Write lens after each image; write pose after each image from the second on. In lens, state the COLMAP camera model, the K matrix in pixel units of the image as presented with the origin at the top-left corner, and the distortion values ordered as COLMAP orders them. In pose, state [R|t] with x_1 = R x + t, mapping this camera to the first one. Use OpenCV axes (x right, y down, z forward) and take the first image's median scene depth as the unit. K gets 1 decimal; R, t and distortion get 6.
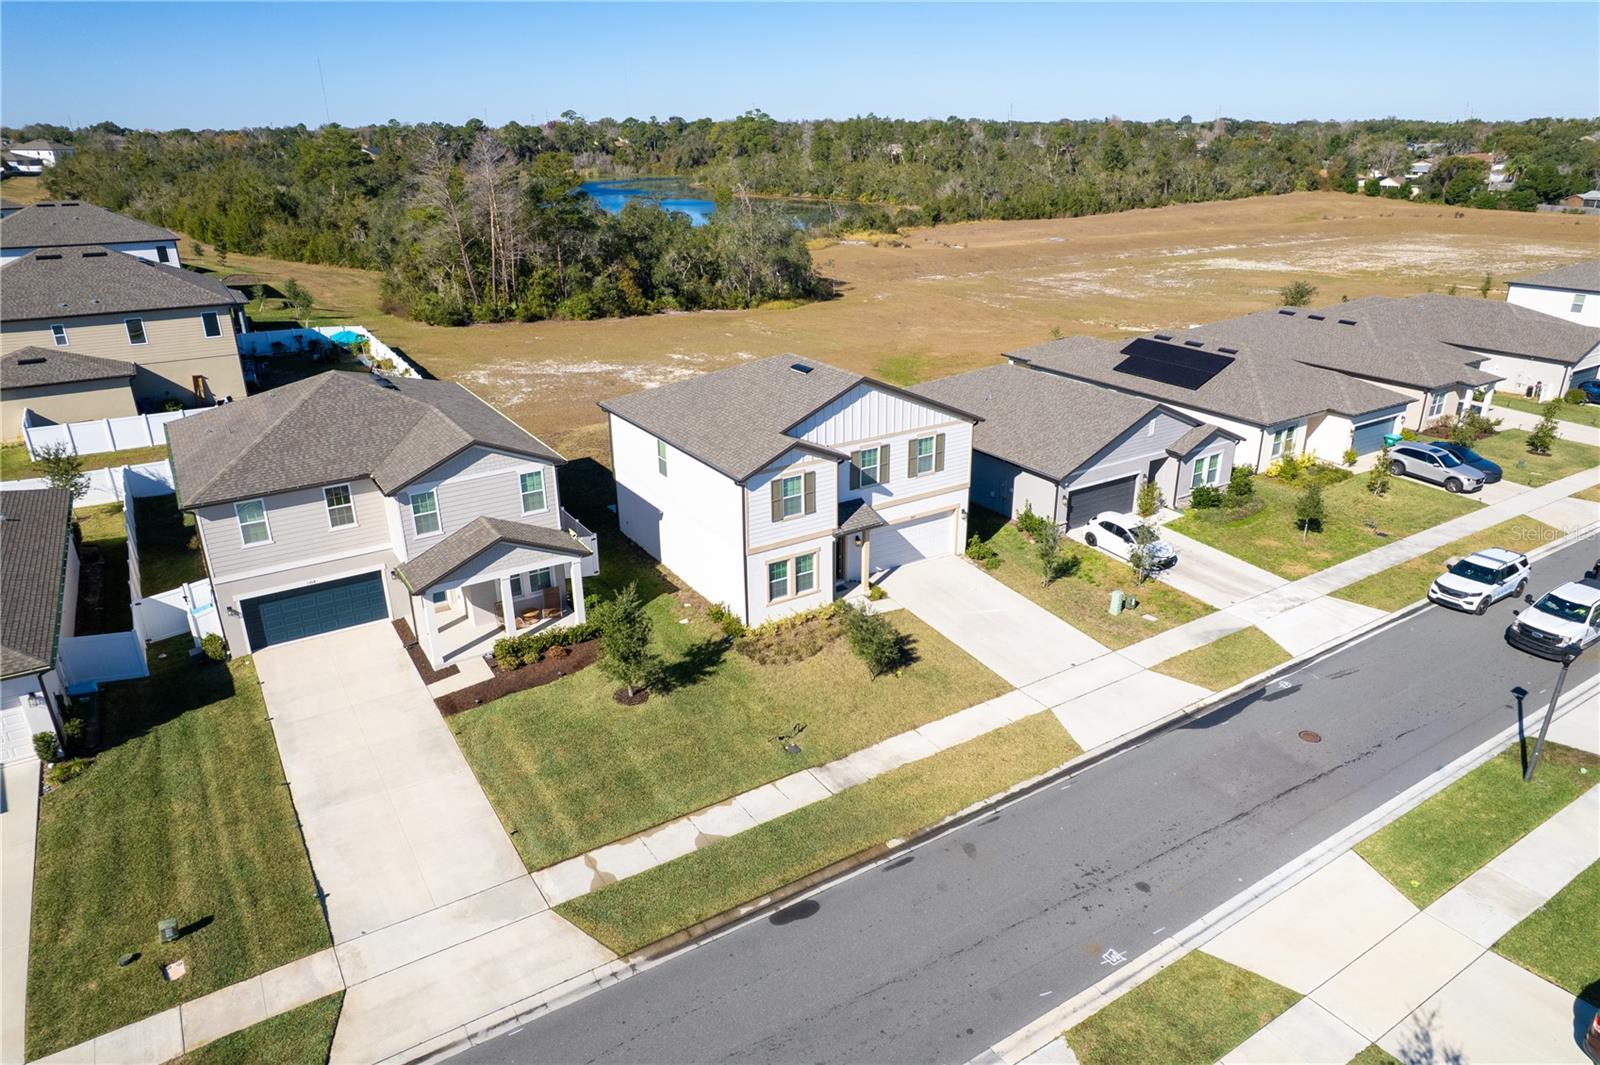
lens RADIAL K [[1026.3, 0, 800.5], [0, 1026.3, 532.6], [0, 0, 1]] dist [-0.075266, 0.070300]
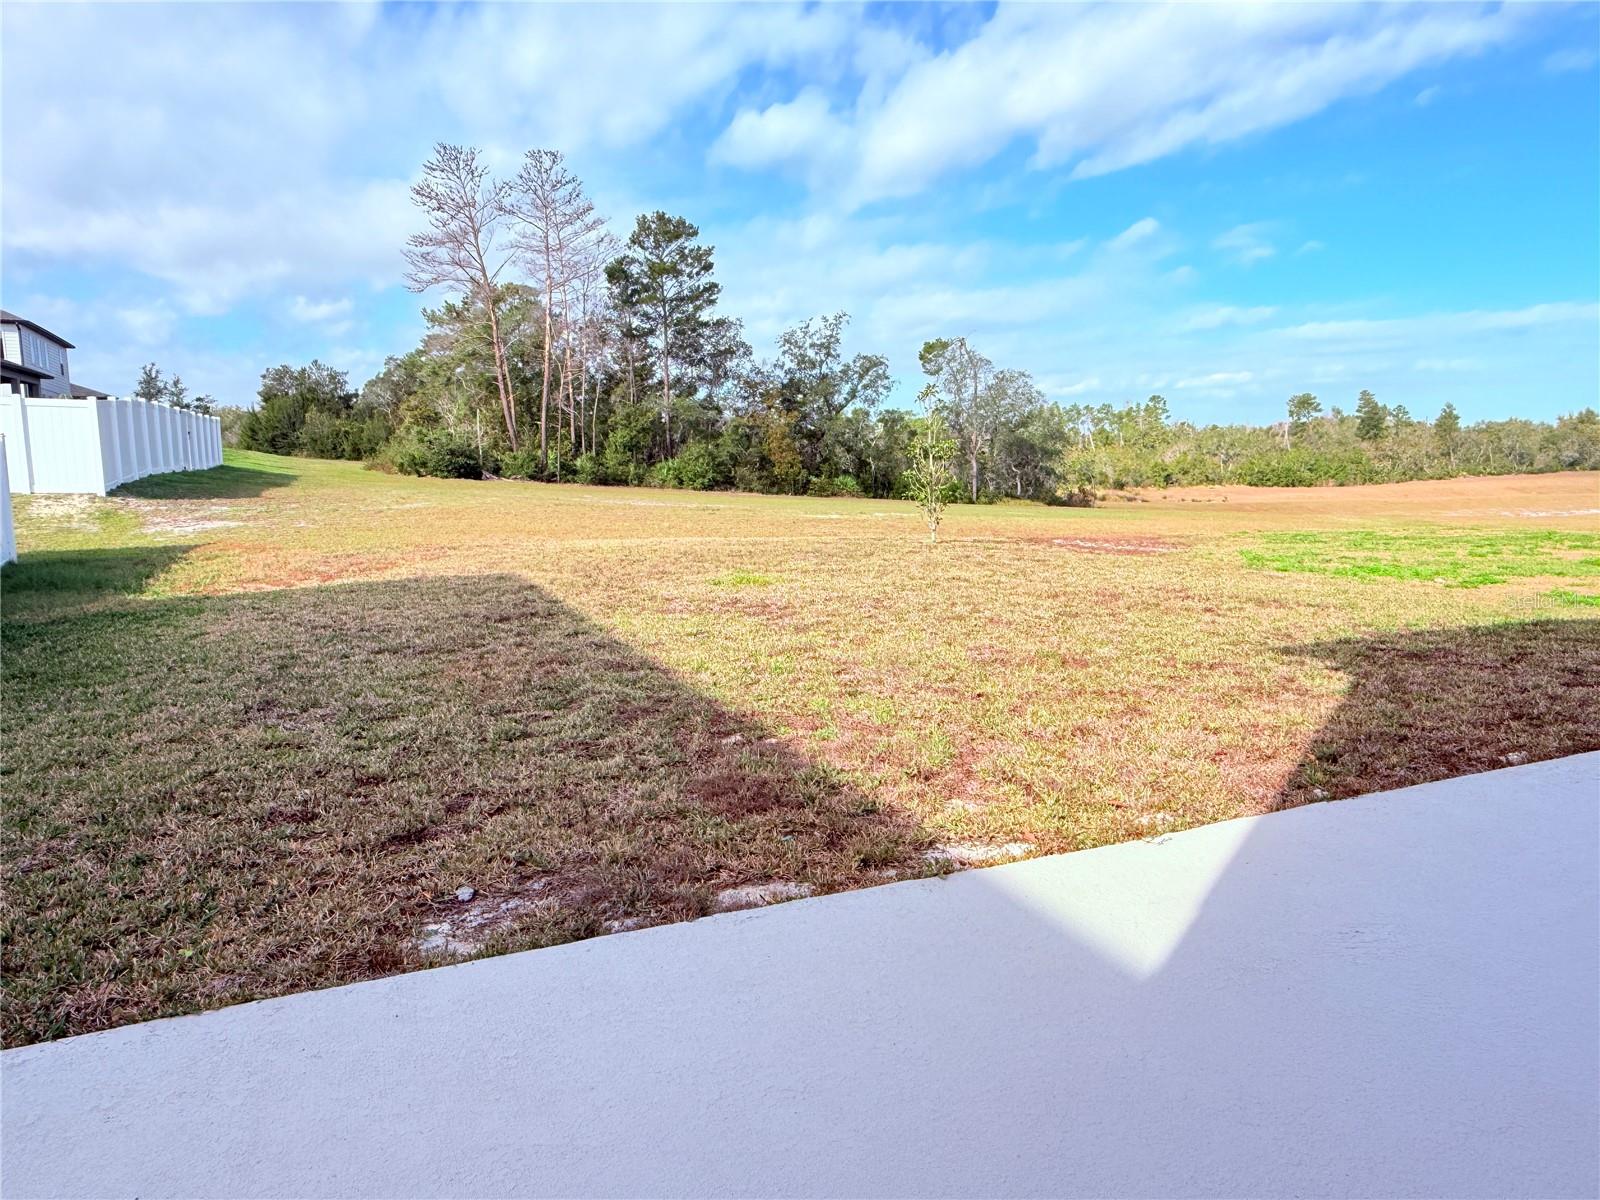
lens RADIAL K [[1013.2, 0, 794.7], [0, 1013.2, 607.8], [0, 0, 1]] dist [-0.000194, 0.002630]
pose [[0.987637, 0.026591, -0.154488, -0.171737], [-0.062166, 0.971141, -0.230264, -0.045443], [0.143907, 0.237021, 0.960787, 1.178830]]
